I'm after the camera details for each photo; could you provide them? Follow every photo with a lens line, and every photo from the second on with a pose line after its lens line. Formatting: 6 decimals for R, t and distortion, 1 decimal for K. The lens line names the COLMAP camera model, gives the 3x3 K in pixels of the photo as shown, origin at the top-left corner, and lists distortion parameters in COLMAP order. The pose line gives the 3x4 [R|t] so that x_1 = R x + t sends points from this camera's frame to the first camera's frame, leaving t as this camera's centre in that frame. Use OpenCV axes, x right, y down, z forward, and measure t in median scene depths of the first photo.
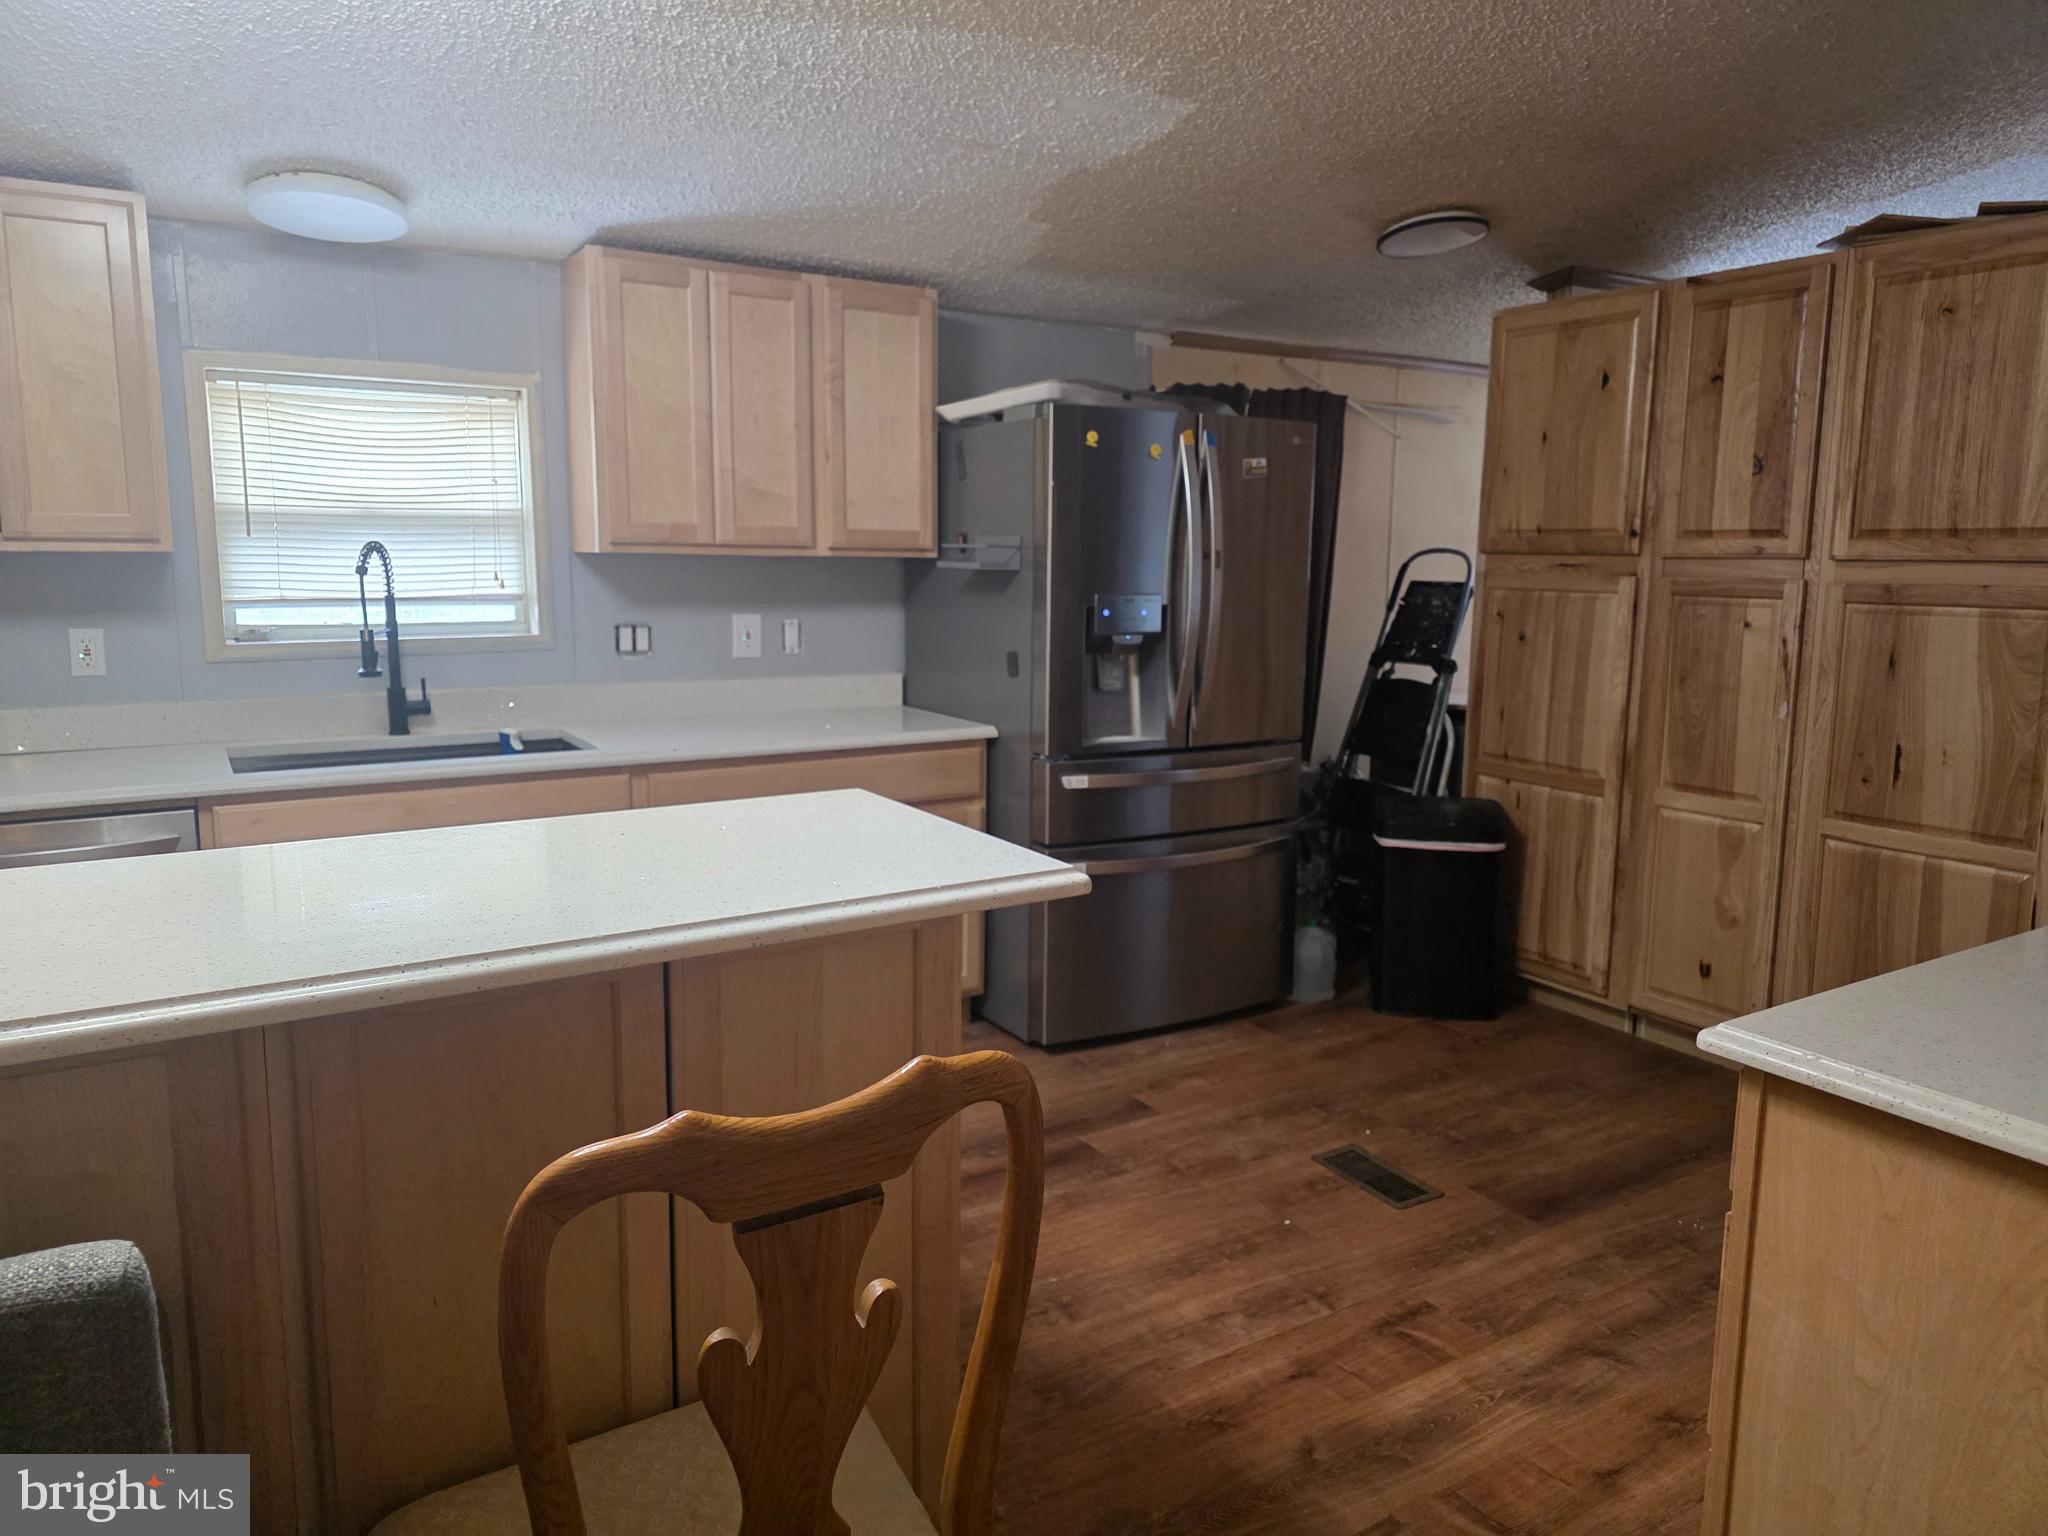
lens RADIAL K [[1370.7, 0, 1024.3], [0, 1370.7, 761.6], [0, 0, 1]] dist [0.050820, -0.035815]
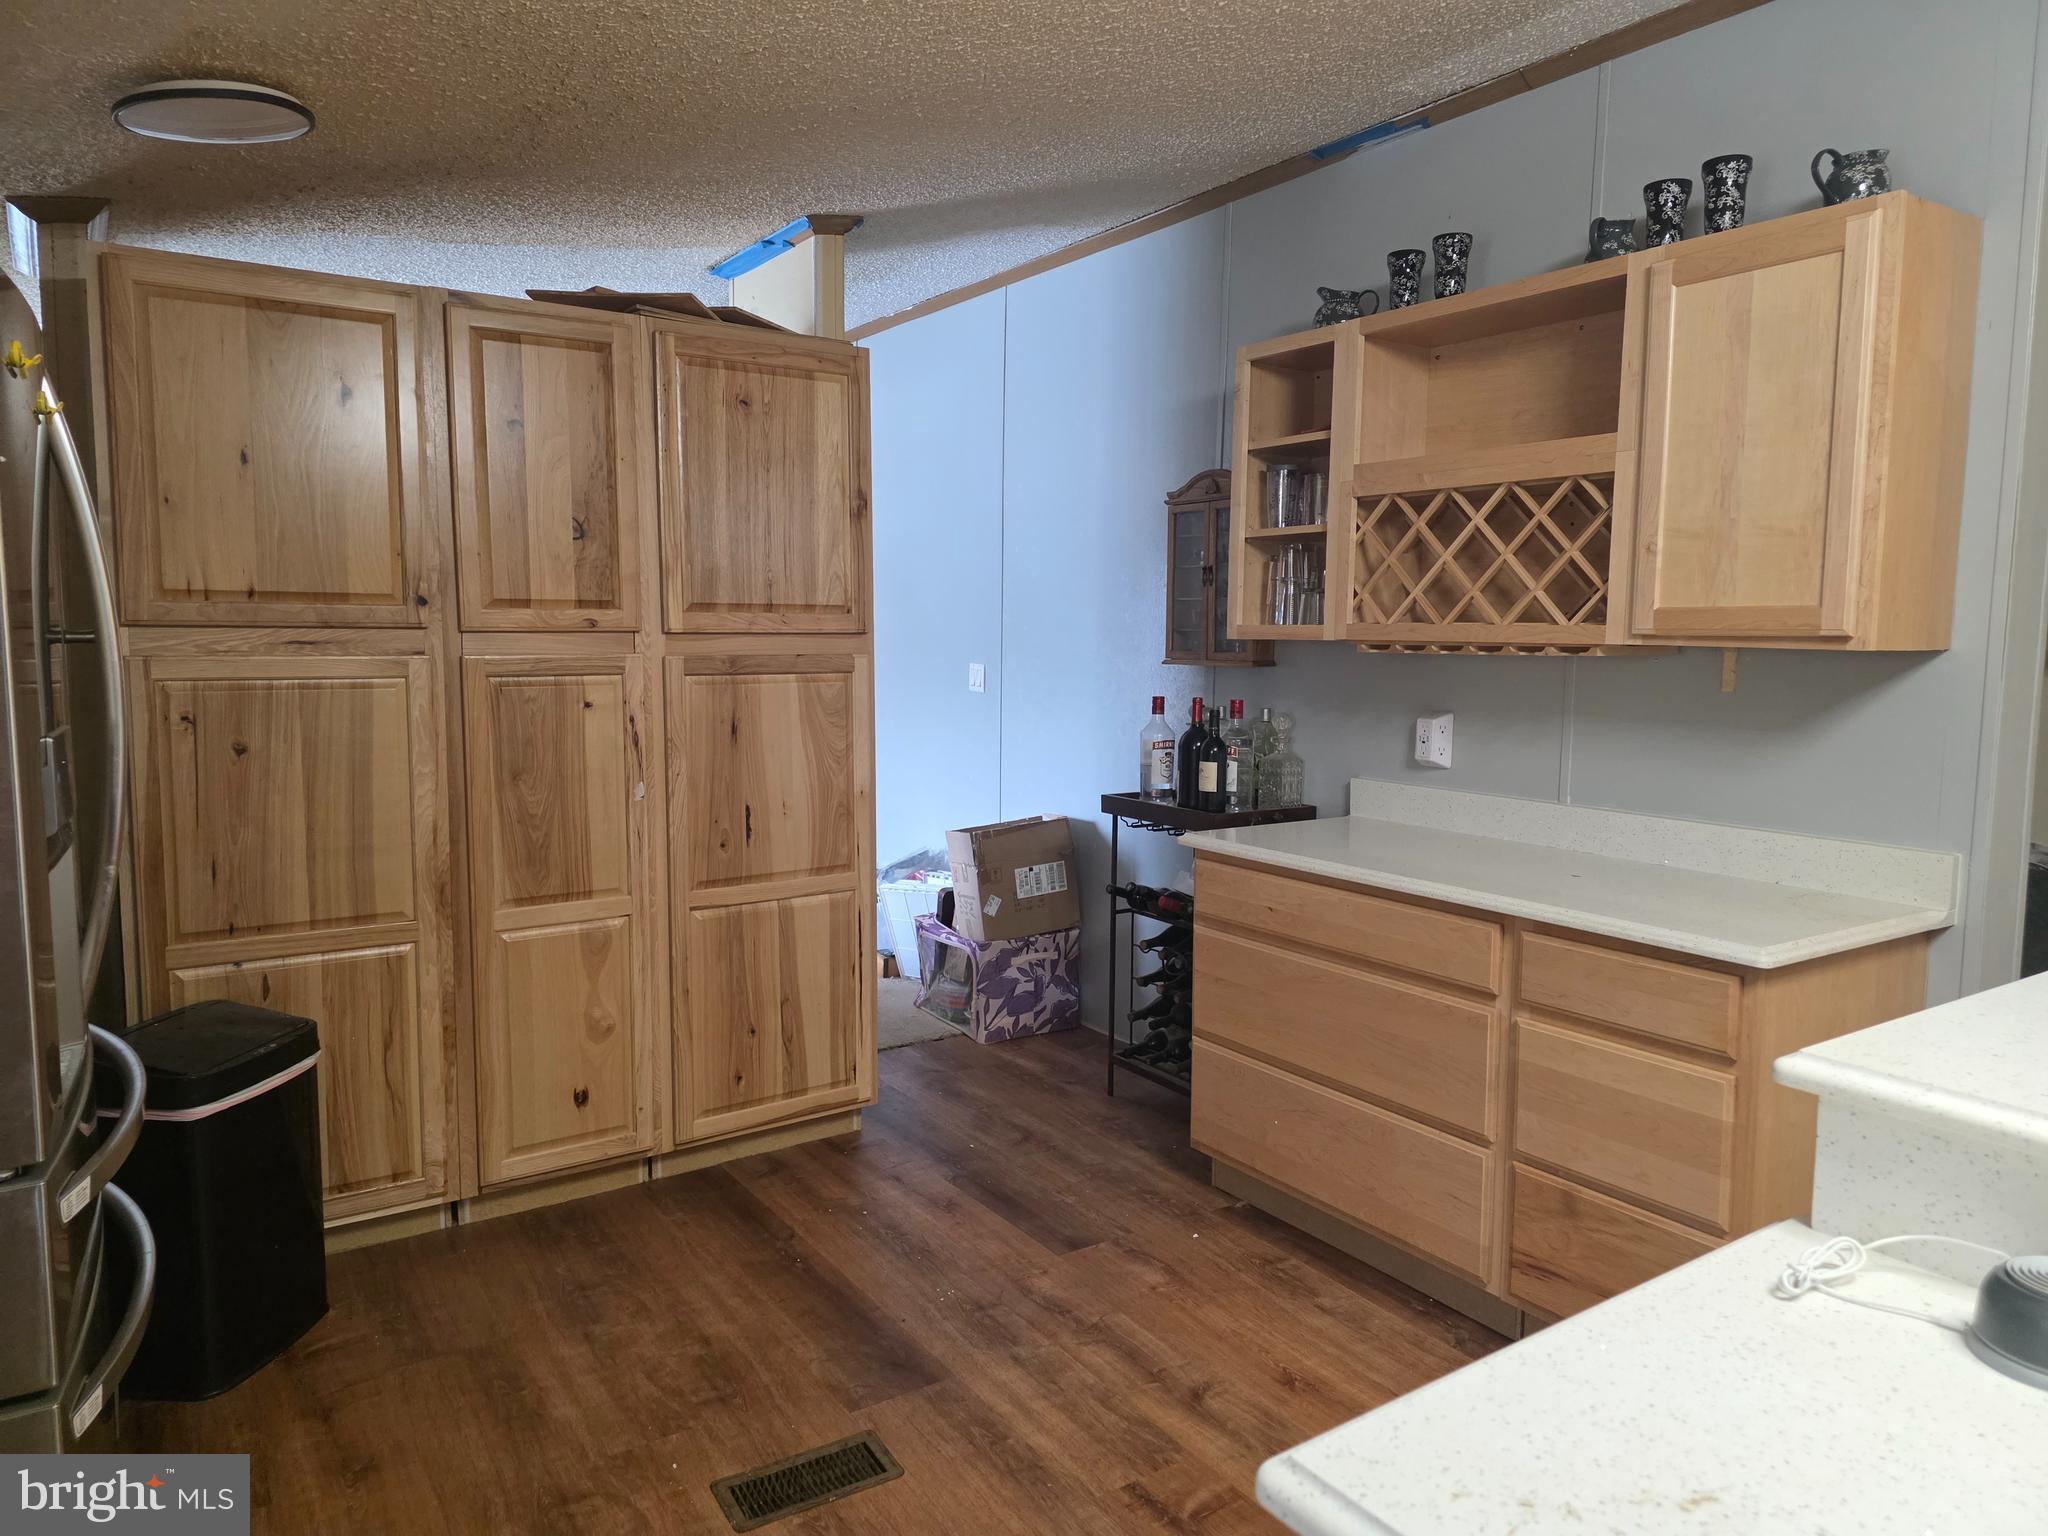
lens RADIAL K [[1370.7, 0, 1029.0], [0, 1370.7, 764.2], [0, 0, 1]] dist [0.050820, -0.035815]
pose [[-0.038587, -0.110873, 0.993085, -0.390471], [0.149518, 0.981996, 0.115445, -0.123556], [-0.988006, 0.152939, -0.021314, 0.755516]]
